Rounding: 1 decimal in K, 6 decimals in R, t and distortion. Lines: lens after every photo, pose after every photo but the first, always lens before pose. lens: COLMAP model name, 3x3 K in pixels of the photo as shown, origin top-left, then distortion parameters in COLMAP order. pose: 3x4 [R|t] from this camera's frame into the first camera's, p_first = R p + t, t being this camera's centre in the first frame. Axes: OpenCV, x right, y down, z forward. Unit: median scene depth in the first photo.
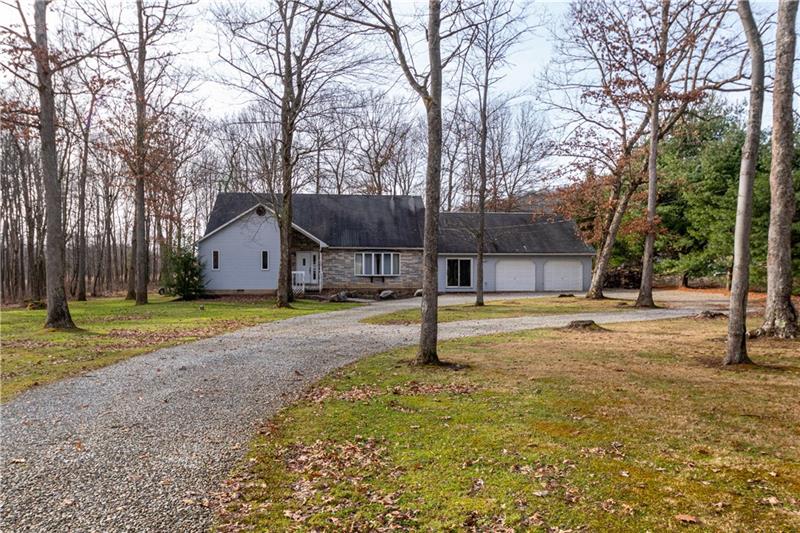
lens RADIAL K [[621.9, 0, 400.0], [0, 621.9, 266.5], [0, 0, 1]] dist [-0.000892, -0.000153]
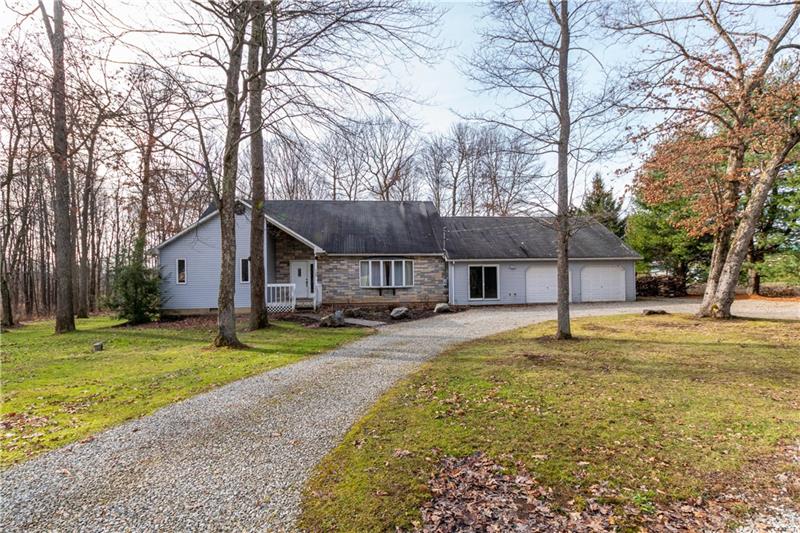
lens RADIAL K [[415.6, 0, 400.0], [0, 415.6, 266.5], [0, 0, 1]] dist [0.001429, 0.000137]
pose [[0.999842, -0.016771, -0.005877, -0.015046], [0.016582, 0.999390, -0.030738, 0.004064], [0.006389, 0.030636, 0.999510, 0.434689]]
